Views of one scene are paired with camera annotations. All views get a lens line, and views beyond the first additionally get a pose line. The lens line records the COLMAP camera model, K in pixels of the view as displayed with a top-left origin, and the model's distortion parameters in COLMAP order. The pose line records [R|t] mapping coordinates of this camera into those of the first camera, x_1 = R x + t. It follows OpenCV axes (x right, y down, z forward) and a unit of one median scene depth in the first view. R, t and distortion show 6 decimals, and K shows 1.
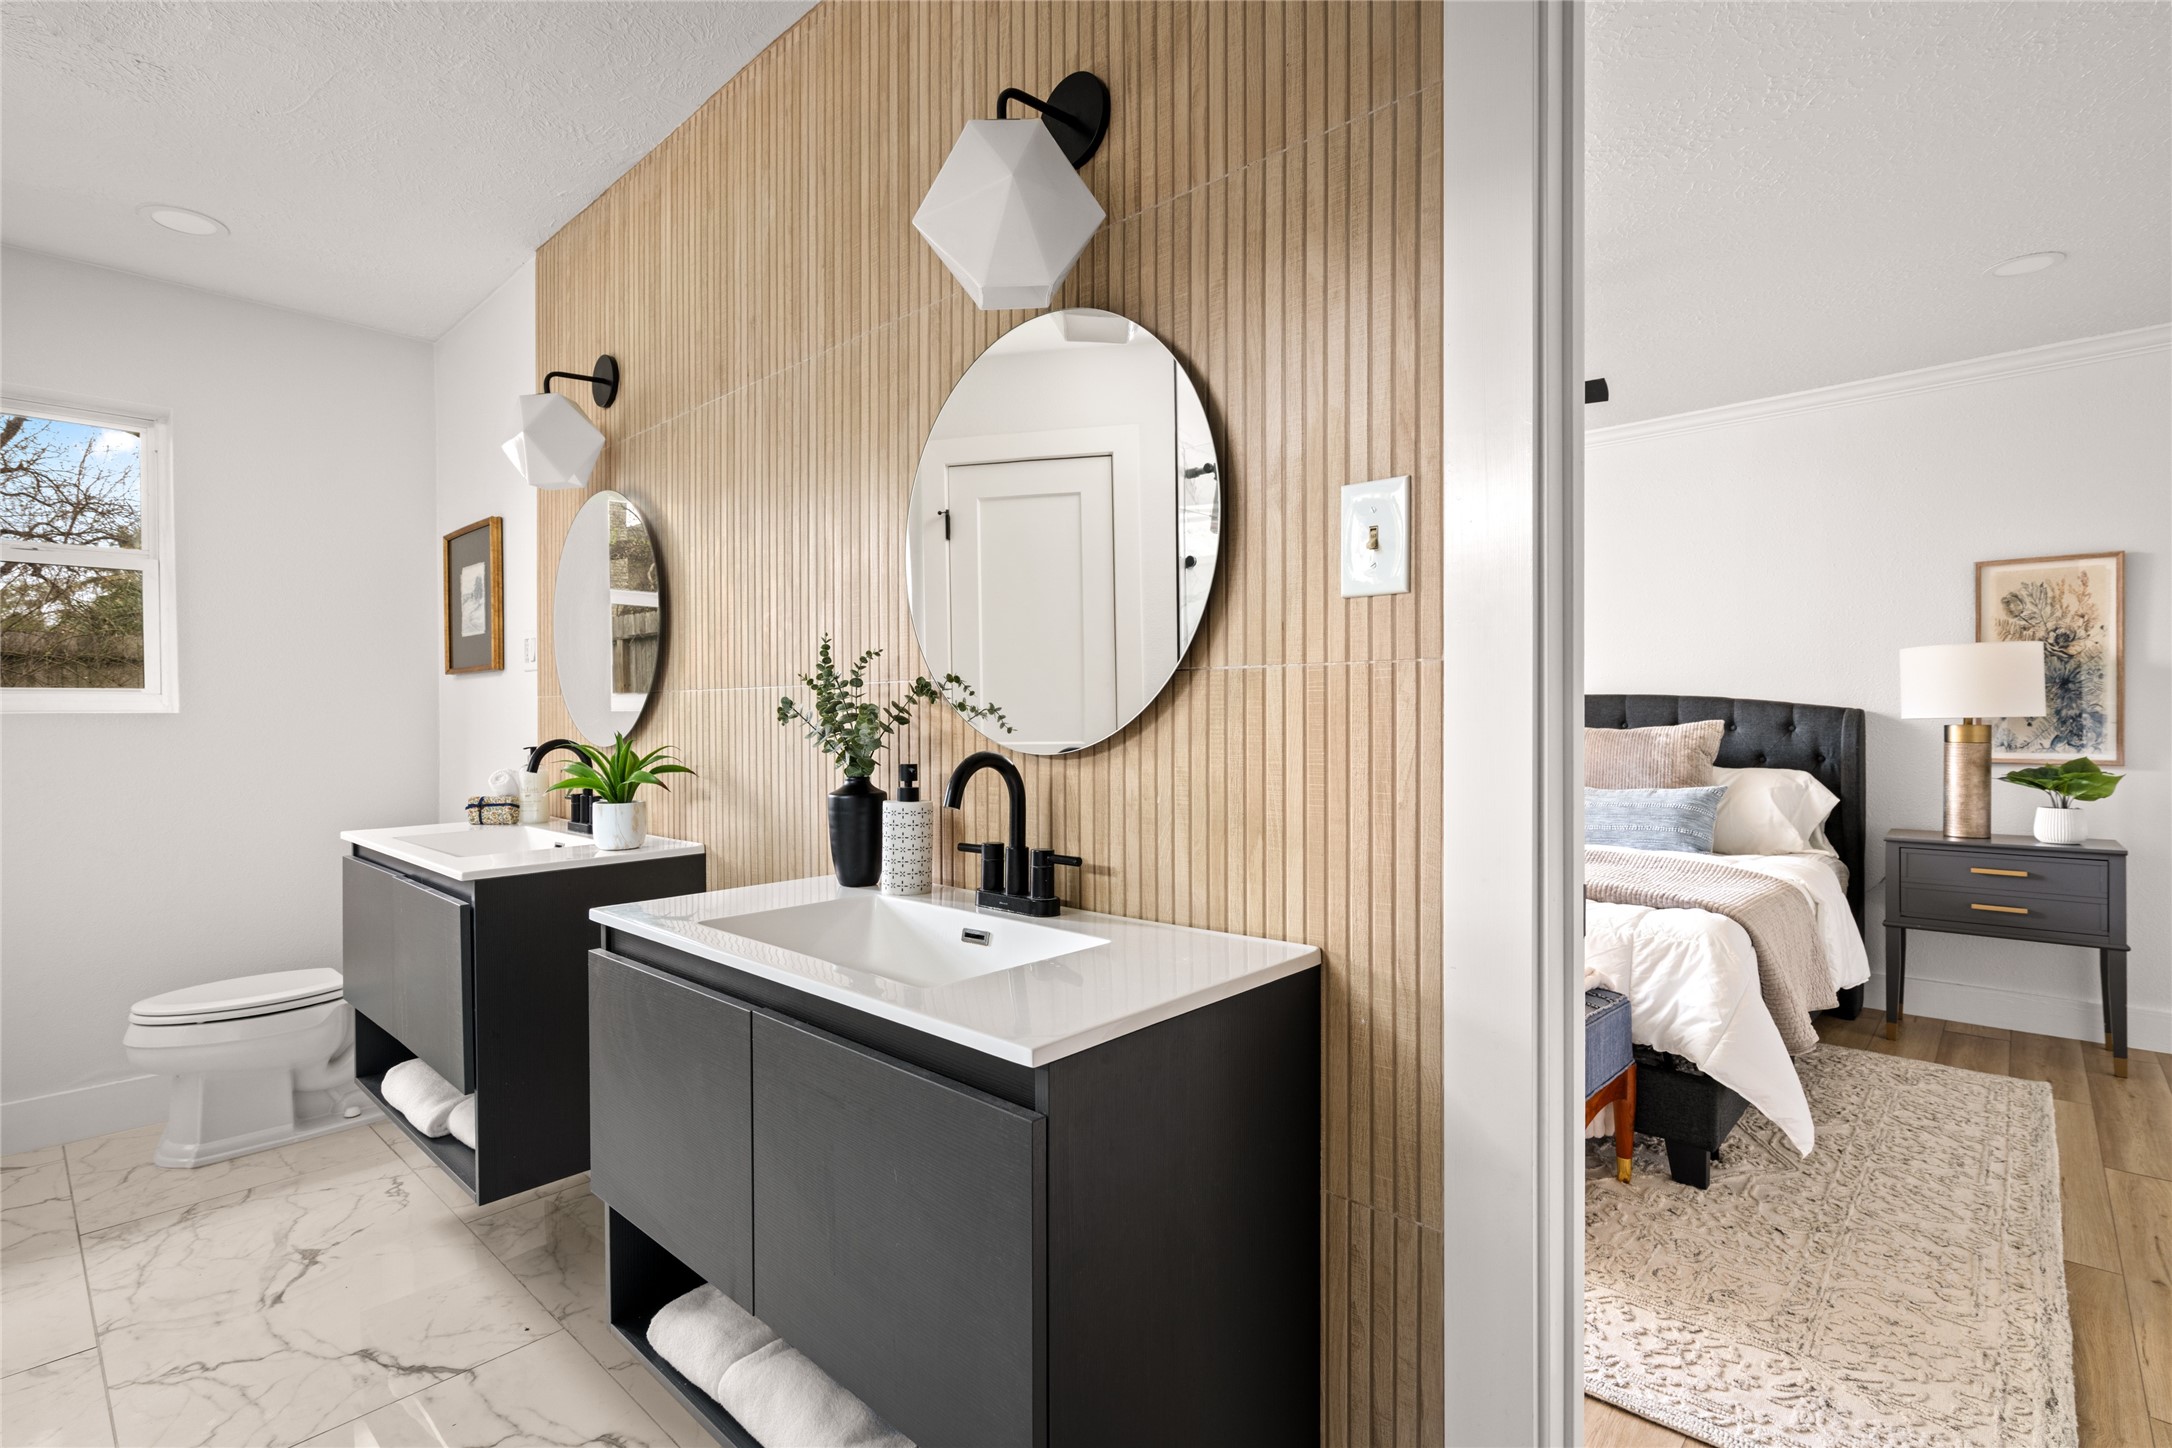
lens RADIAL K [[998.2, 0, 1084.6], [0, 998.2, 725.1], [0, 0, 1]] dist [0.003160, -0.000875]
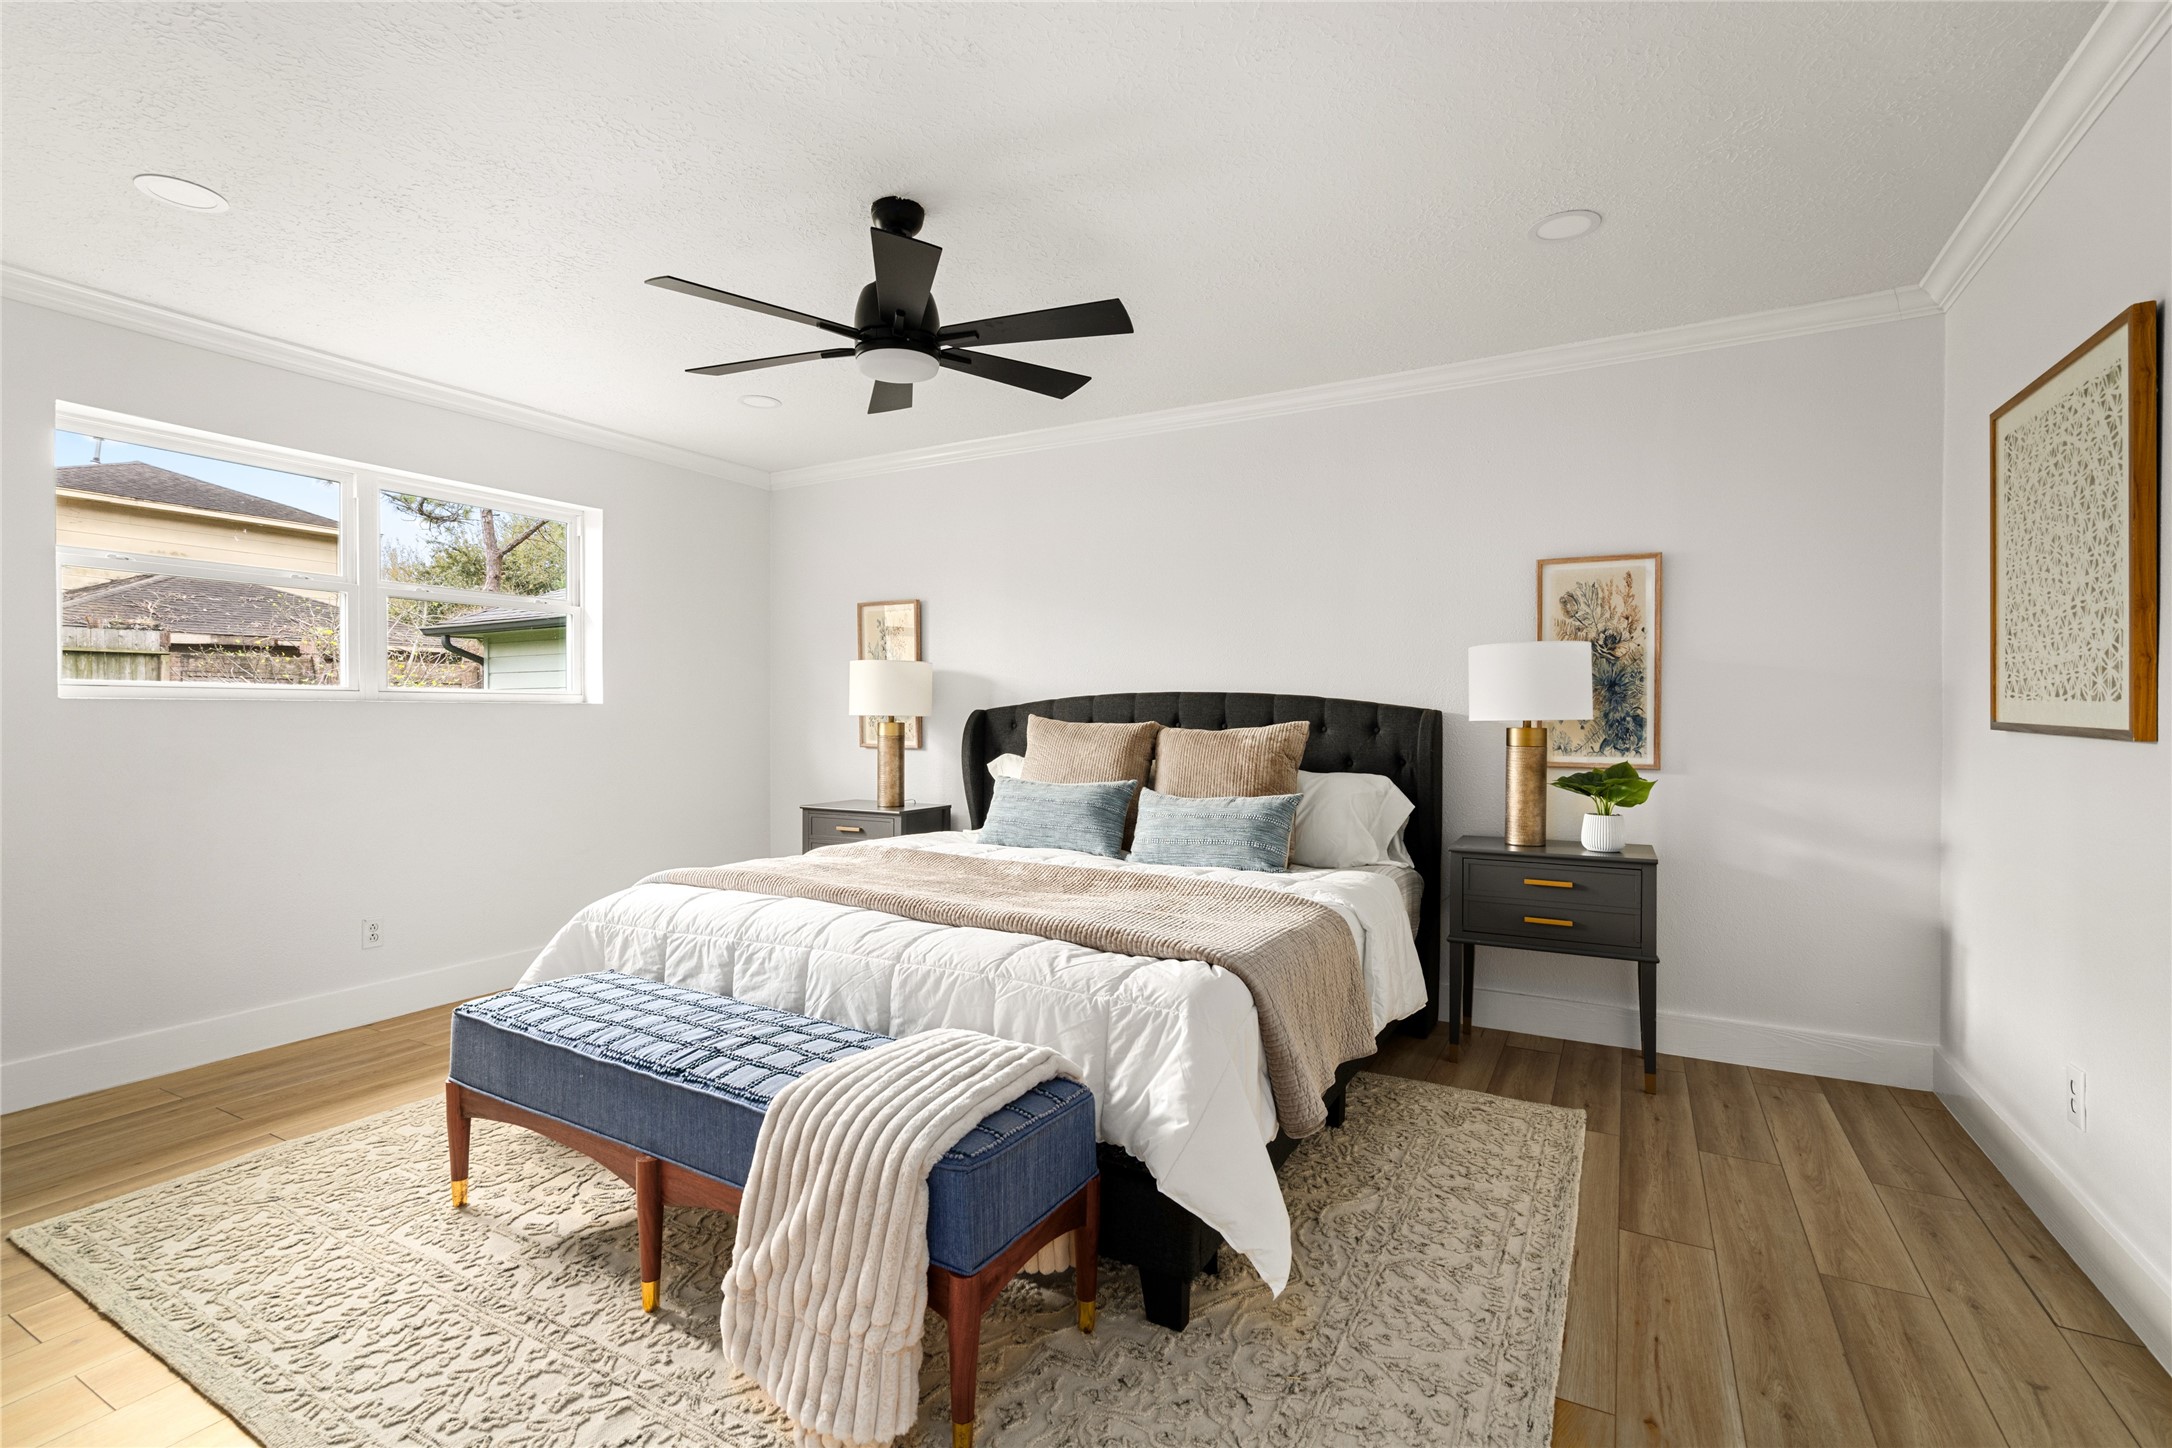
lens RADIAL K [[978.1, 0, 1074.8], [0, 978.1, 724.5], [0, 0, 1]] dist [-0.001236, 0.000536]
pose [[0.971440, 0.004556, 0.237242, 0.243458], [-0.005685, 0.999976, 0.004075, -0.004866], [-0.237217, -0.005307, 0.971442, 0.195118]]
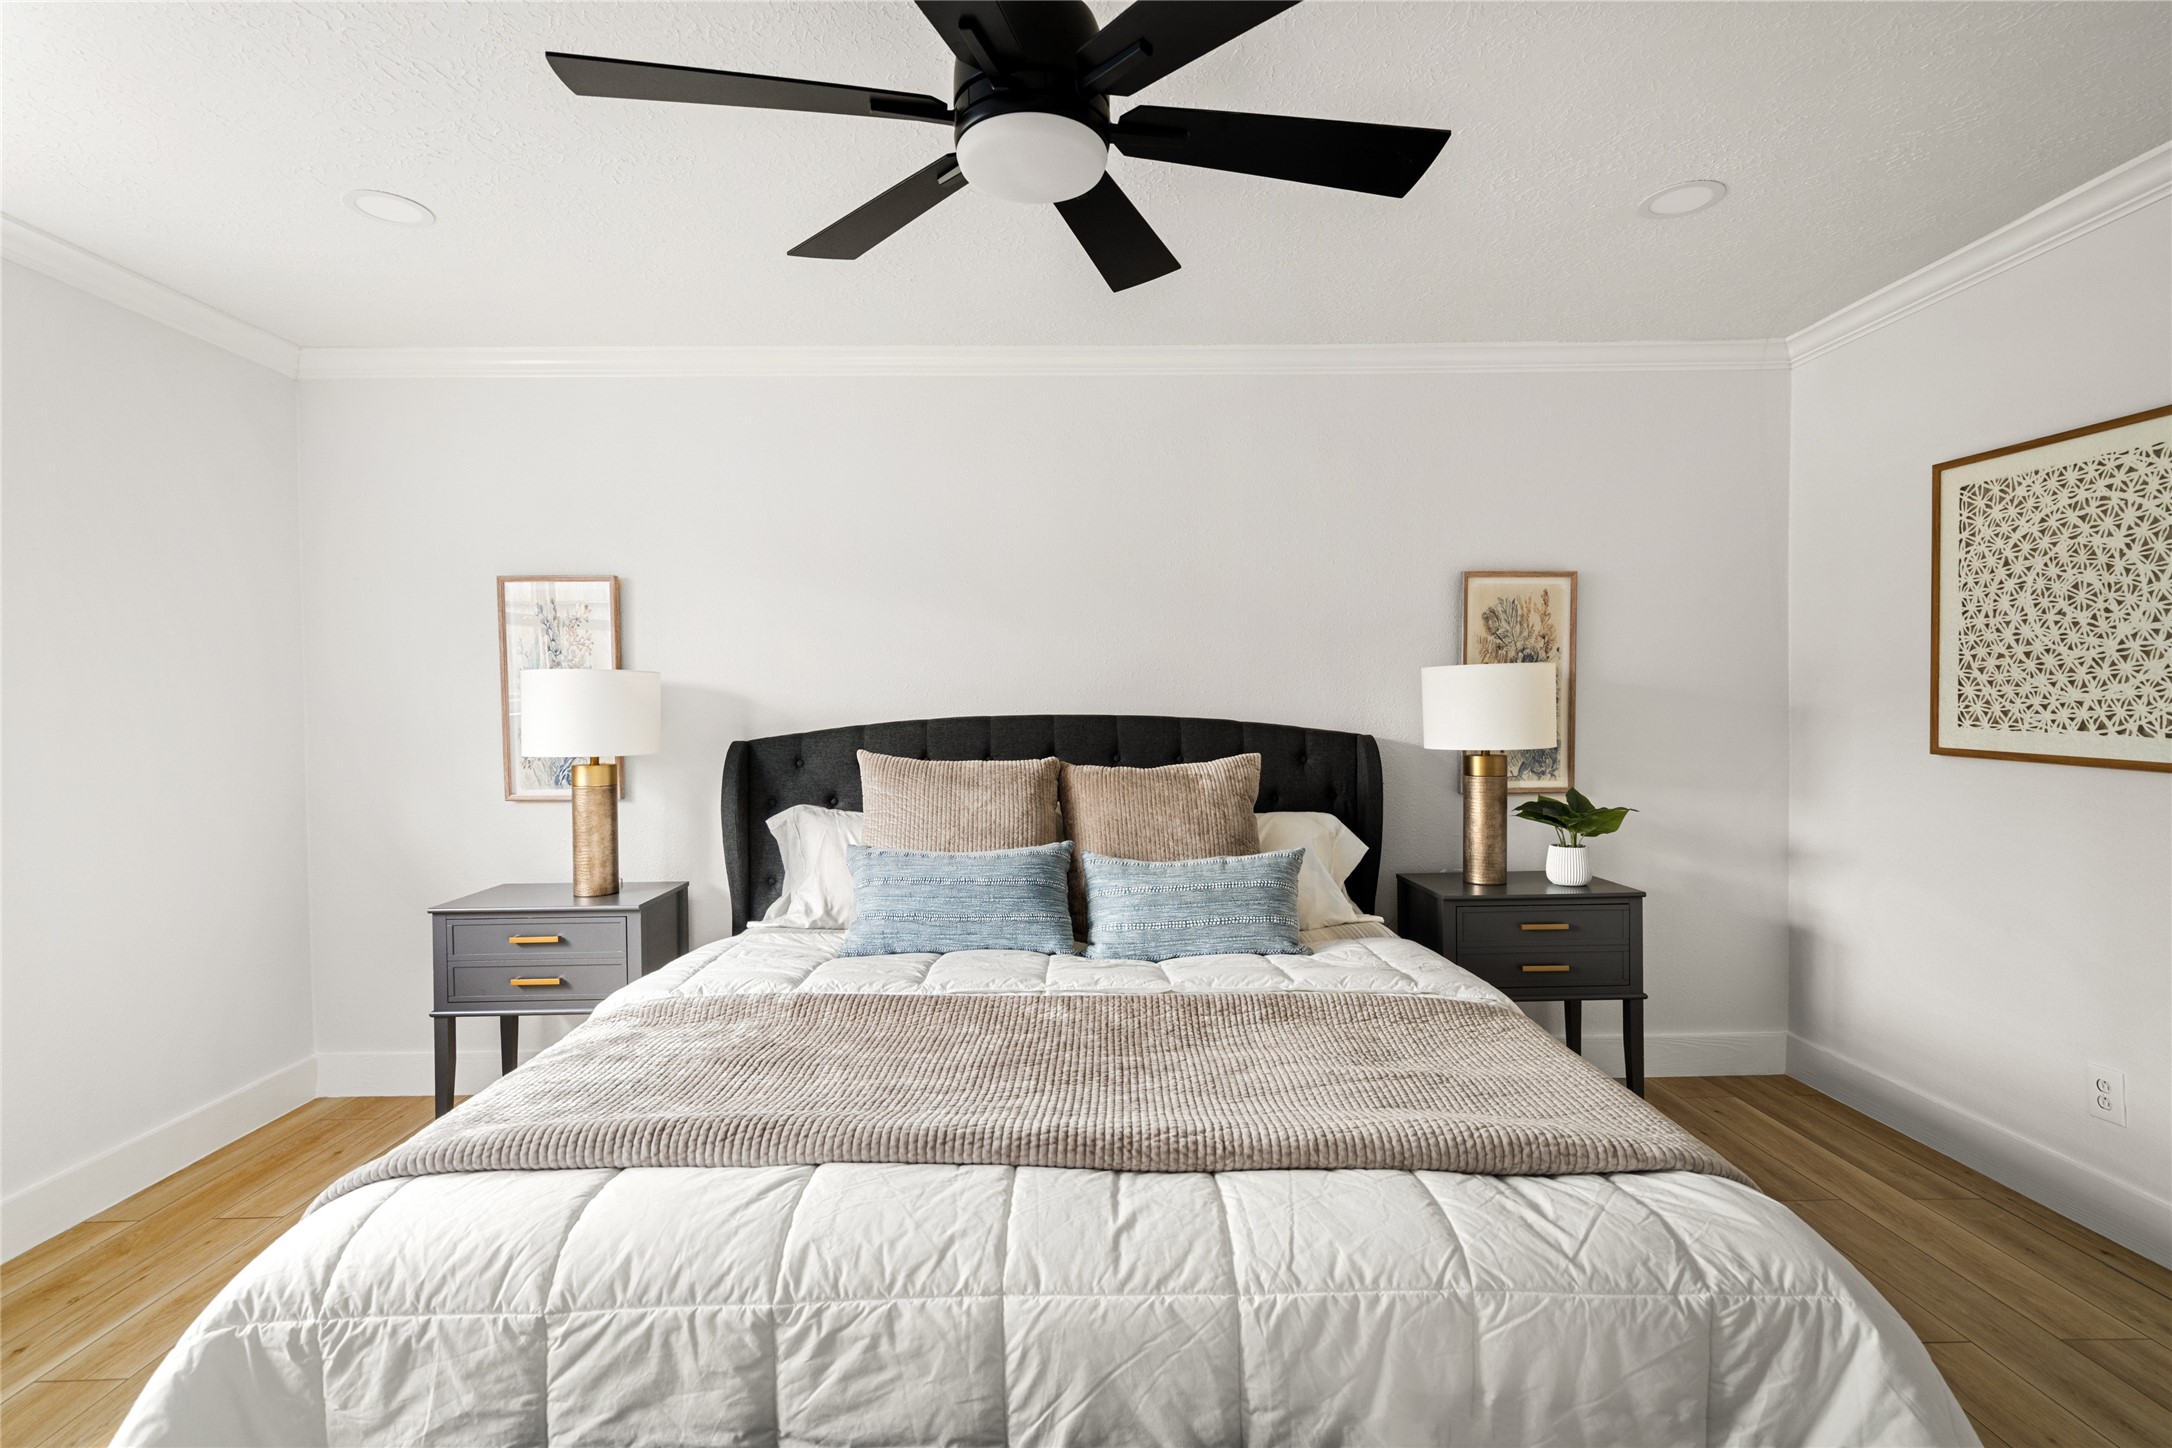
lens RADIAL K [[998.2, 0, 1084.6], [0, 998.2, 725.1], [0, 0, 1]] dist [0.003160, -0.000875]
pose [[0.723456, -0.017562, 0.690147, 0.023546], [0.010645, 0.999841, 0.014284, -0.043515], [-0.690289, -0.002987, 0.723528, 0.616969]]
